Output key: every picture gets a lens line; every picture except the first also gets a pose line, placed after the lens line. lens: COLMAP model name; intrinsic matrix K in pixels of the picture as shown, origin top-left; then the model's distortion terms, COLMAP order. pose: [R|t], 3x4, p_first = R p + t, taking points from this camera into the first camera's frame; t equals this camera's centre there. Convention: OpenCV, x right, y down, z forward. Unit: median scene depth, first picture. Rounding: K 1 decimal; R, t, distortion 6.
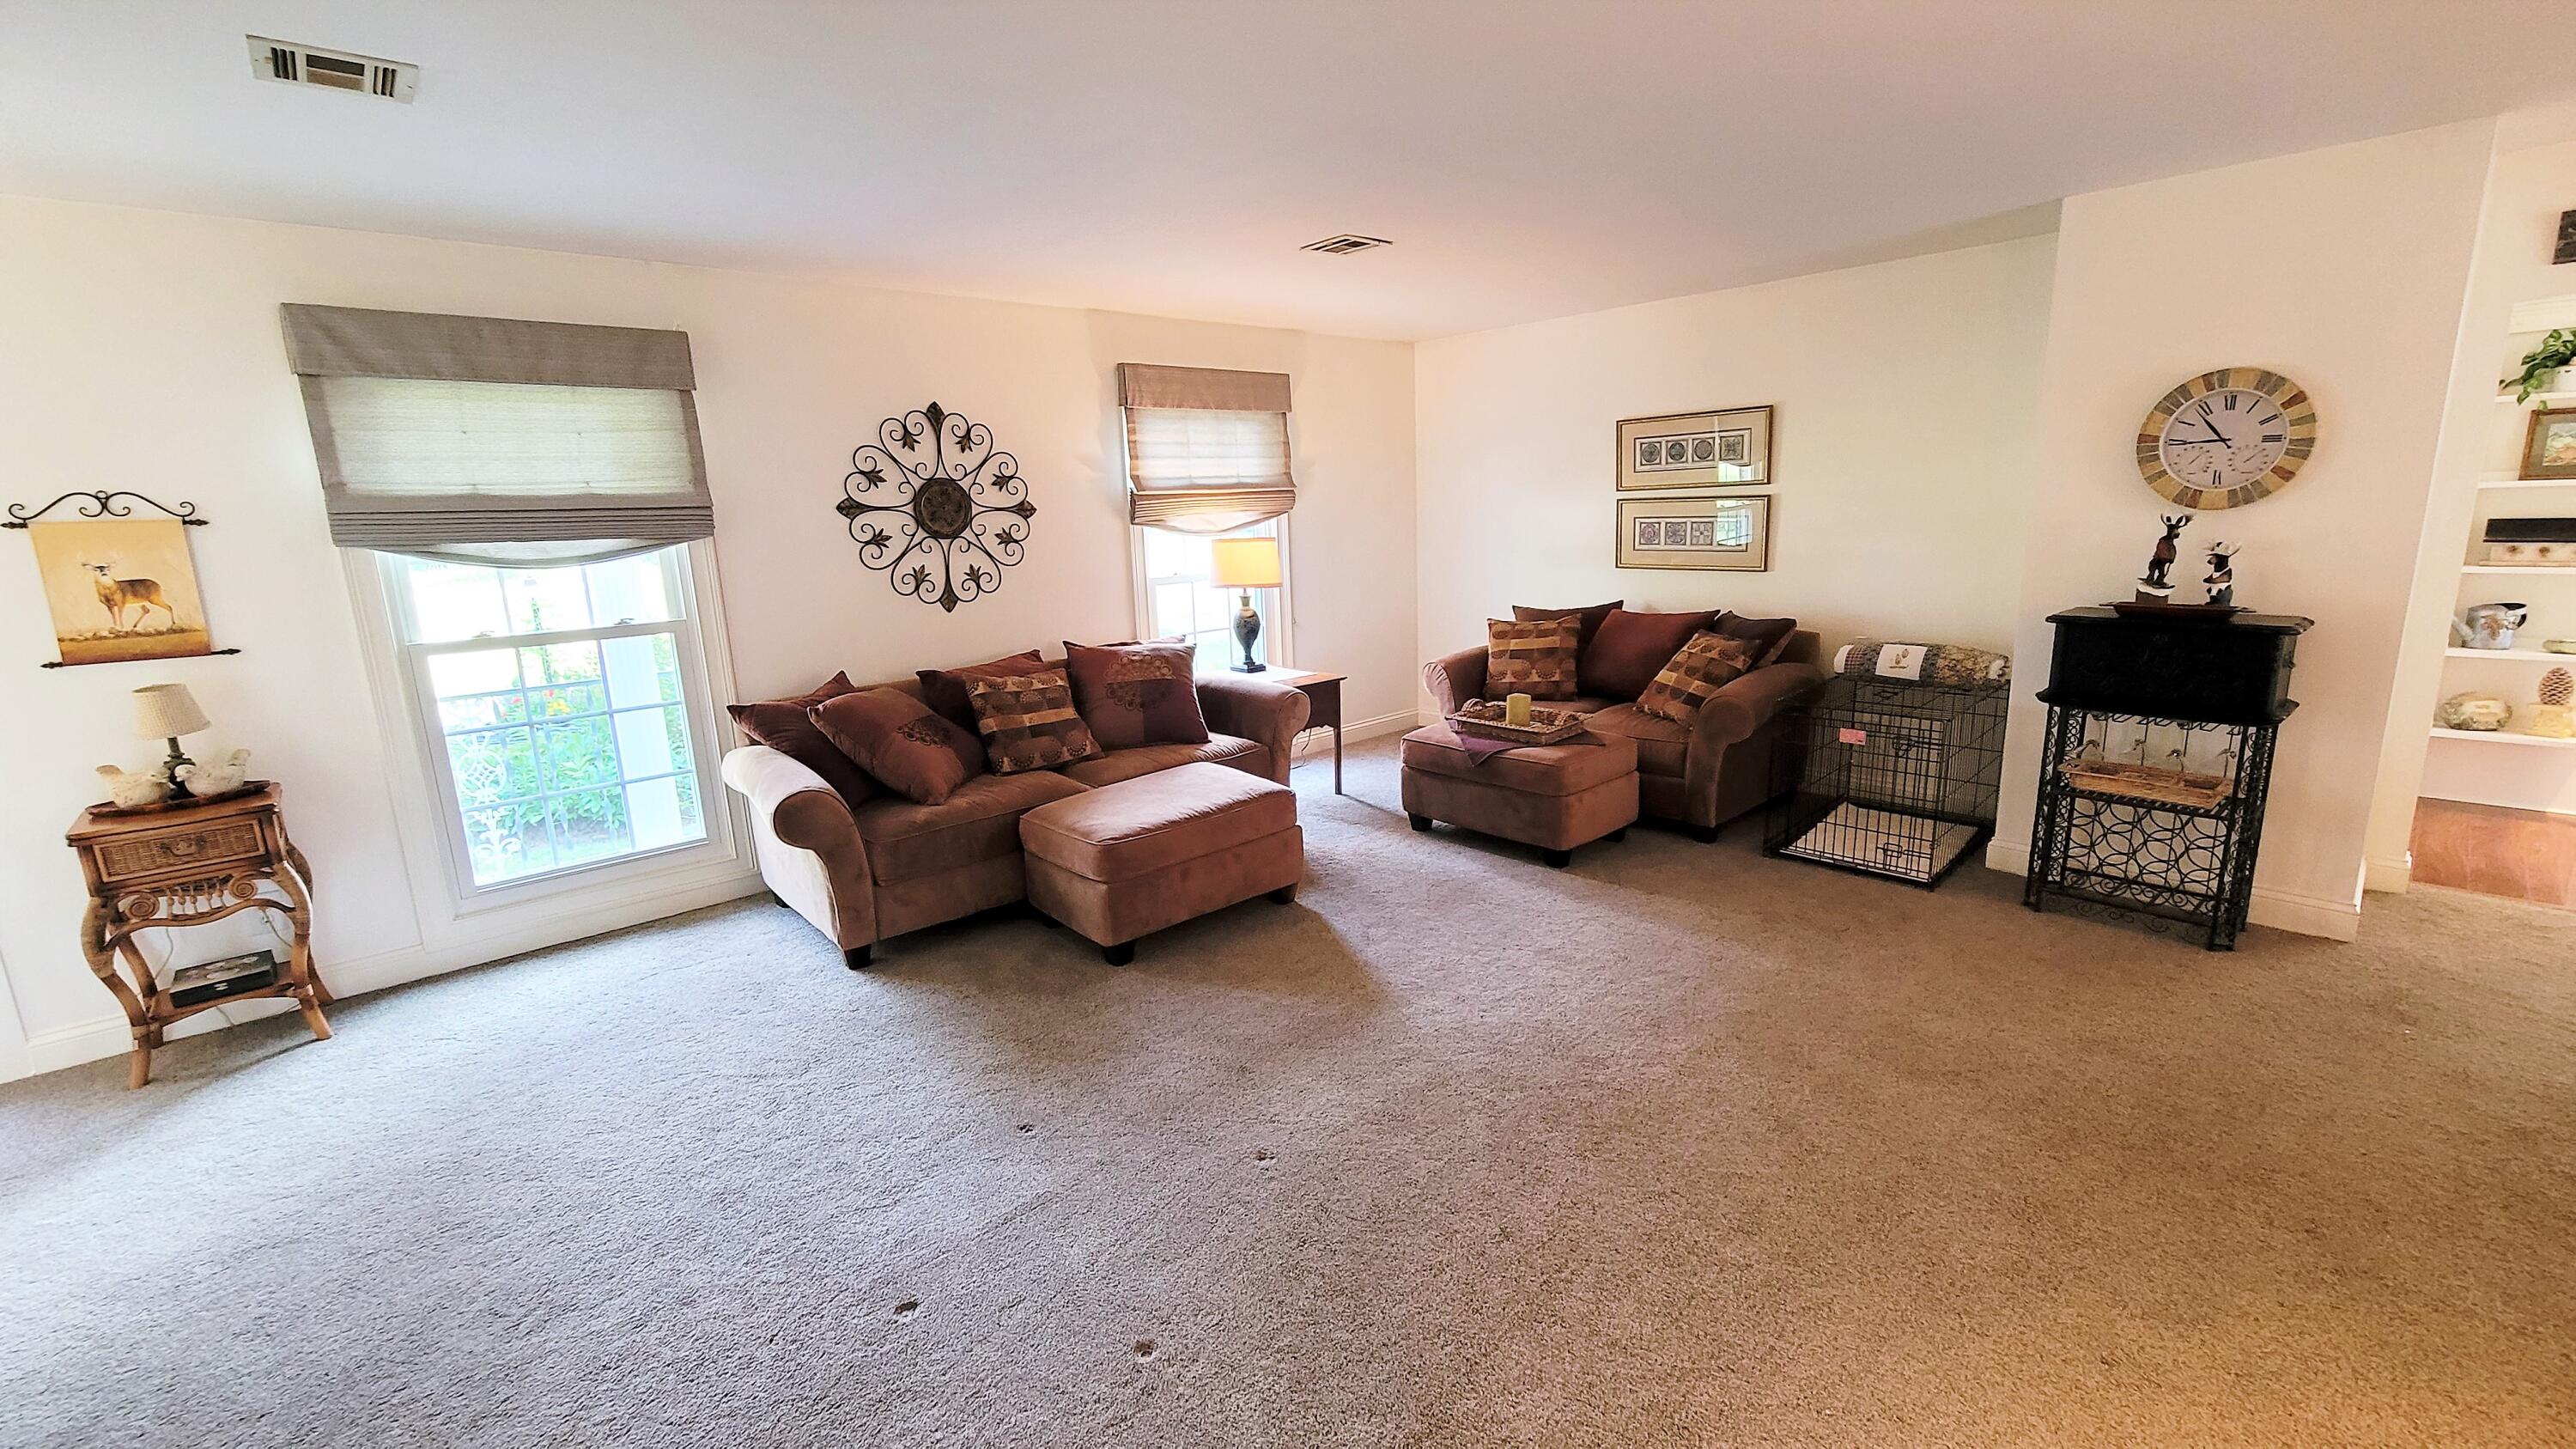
lens RADIAL K [[1053.9, 0, 1298.6], [0, 1053.9, 724.5], [0, 0, 1]] dist [0.001789, -0.000712]
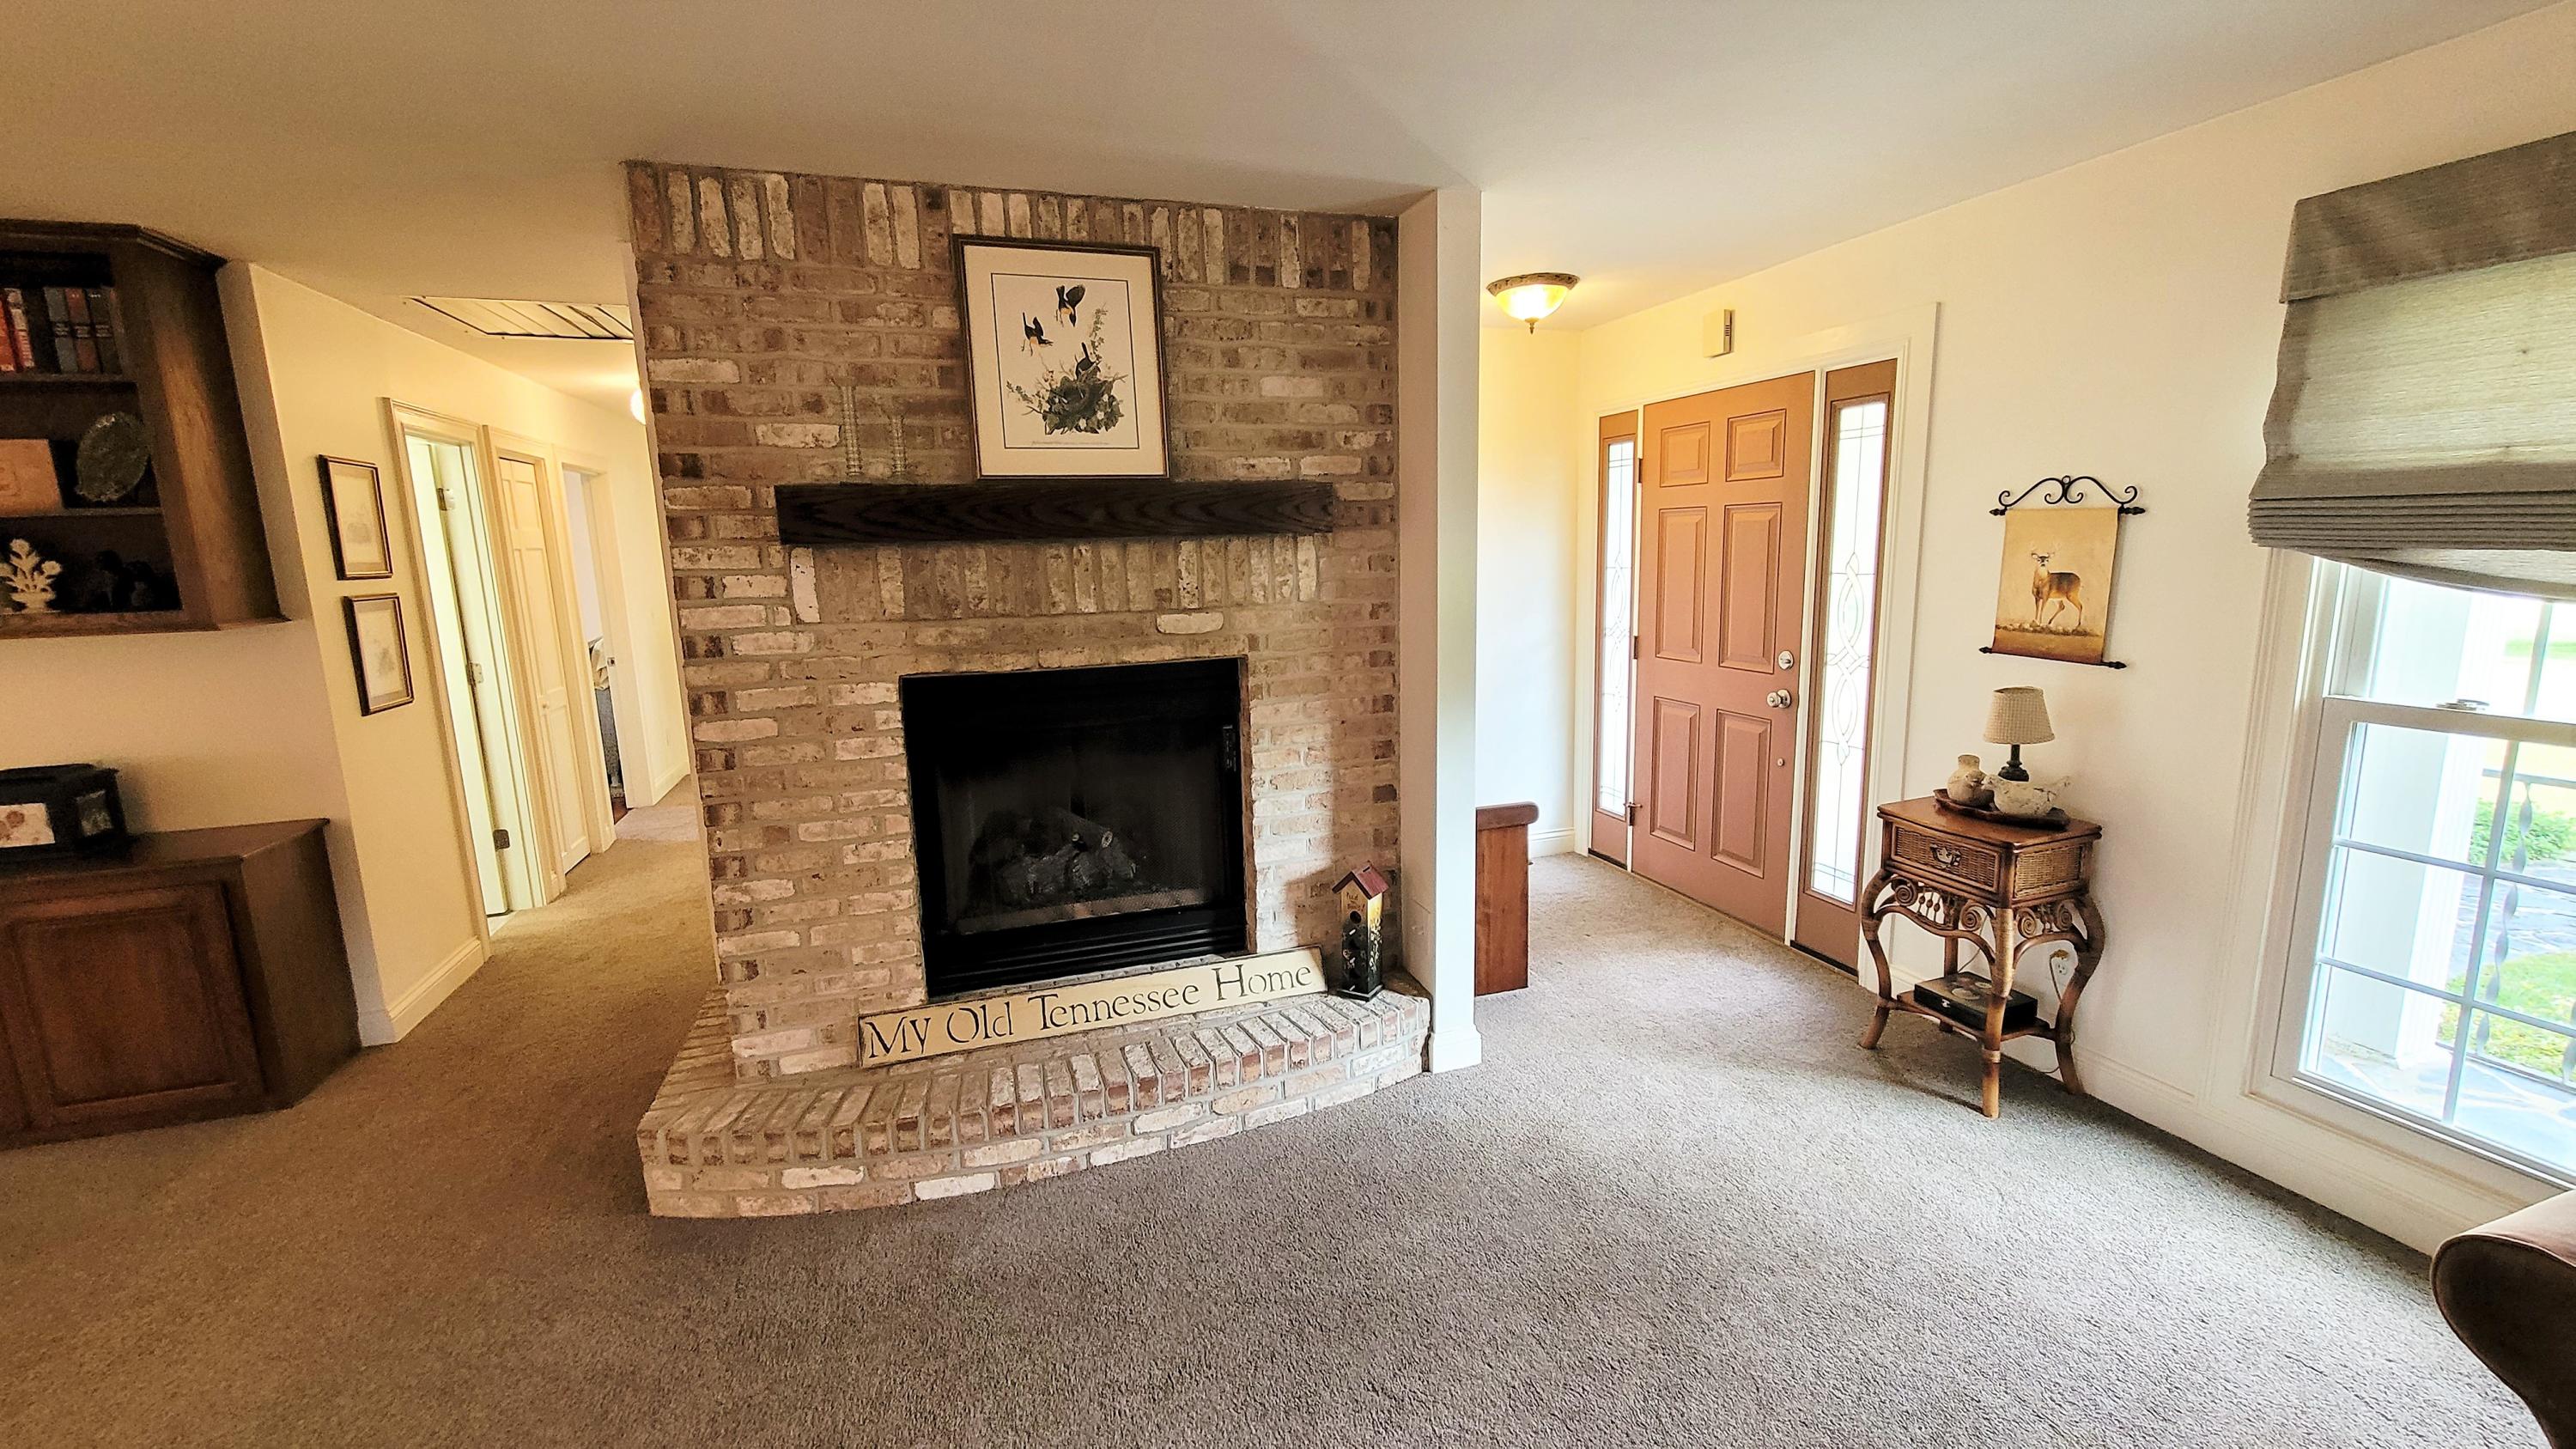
lens RADIAL K [[1053.9, 0, 1298.6], [0, 1053.9, 724.5], [0, 0, 1]] dist [0.001789, -0.000712]
pose [[-0.402394, 0.203720, -0.892512, 0.004891], [-0.149917, 0.947100, 0.283771, -0.116737], [0.903108, 0.247990, -0.350566, 0.509295]]
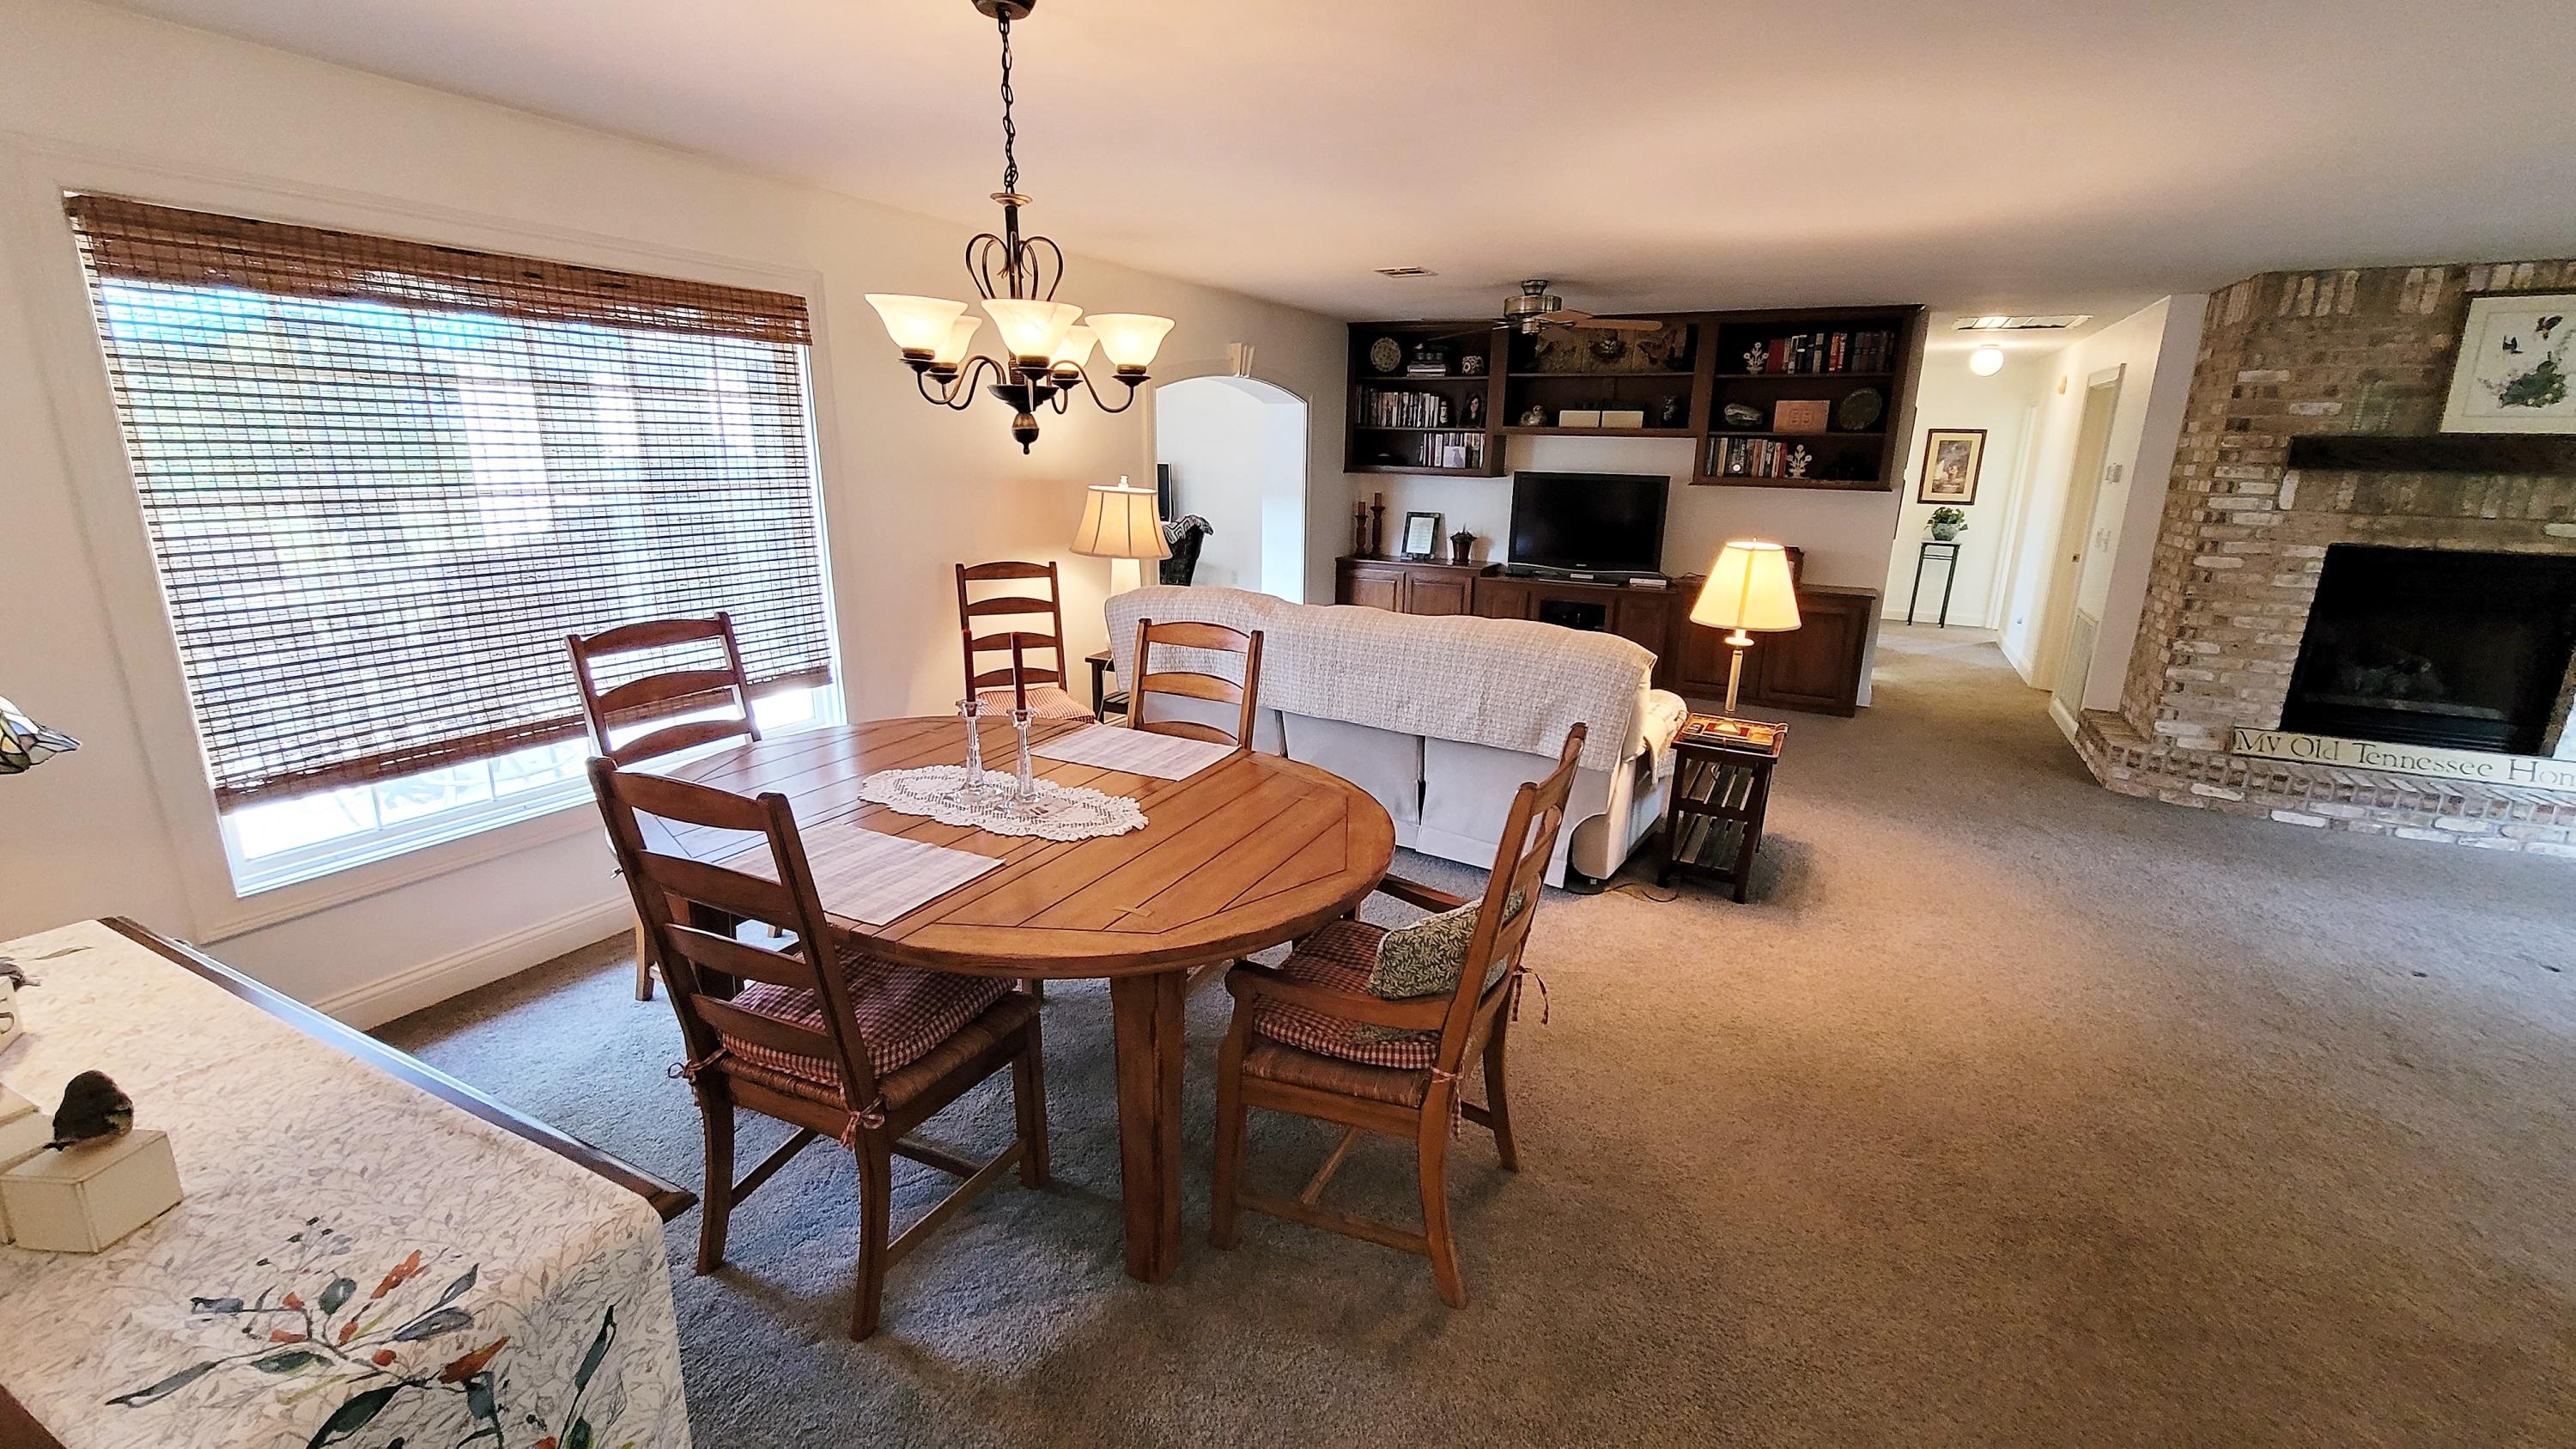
lens RADIAL K [[1066.4, 0, 1288.0], [0, 1066.4, 724.5], [0, 0, 1]] dist [0.001307, 0.000299]
pose [[-0.937615, 0.106998, -0.330802, 0.927206], [-0.056563, 0.891846, 0.448789, -0.202784], [0.343044, 0.439502, -0.830156, 0.707517]]
